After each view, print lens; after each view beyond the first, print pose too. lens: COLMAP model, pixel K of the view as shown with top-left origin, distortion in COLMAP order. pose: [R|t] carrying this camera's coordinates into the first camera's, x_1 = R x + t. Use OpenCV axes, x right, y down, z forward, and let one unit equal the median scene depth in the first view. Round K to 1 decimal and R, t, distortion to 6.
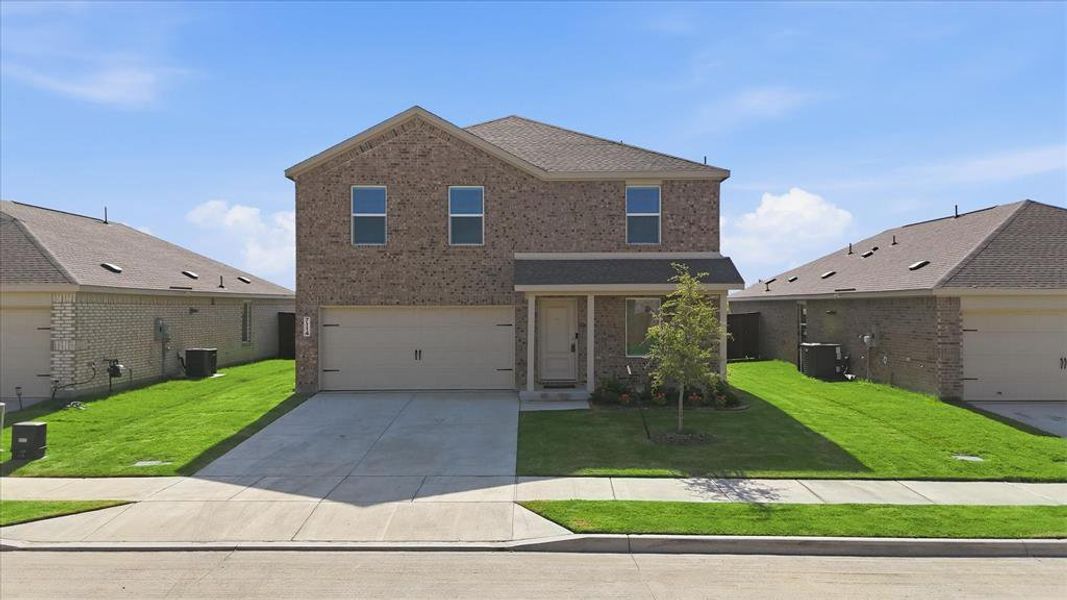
lens RADIAL K [[821.3, 0, 533.2], [0, 821.3, 319.1], [0, 0, 1]] dist [0.086823, -0.002021]
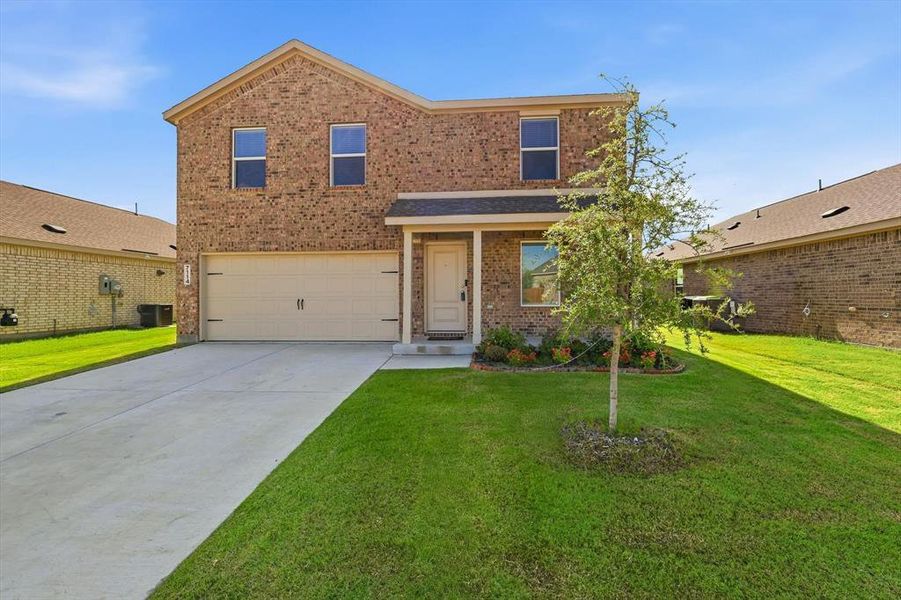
lens RADIAL K [[397.8, 0, 451.1], [0, 397.8, 298.0], [0, 0, 1]] dist [0.009440, 0.000502]
pose [[0.995771, -0.003068, -0.091820, 0.077176], [0.001214, 0.999794, -0.020240, 0.046295], [0.091863, 0.020043, 0.995570, 0.563183]]
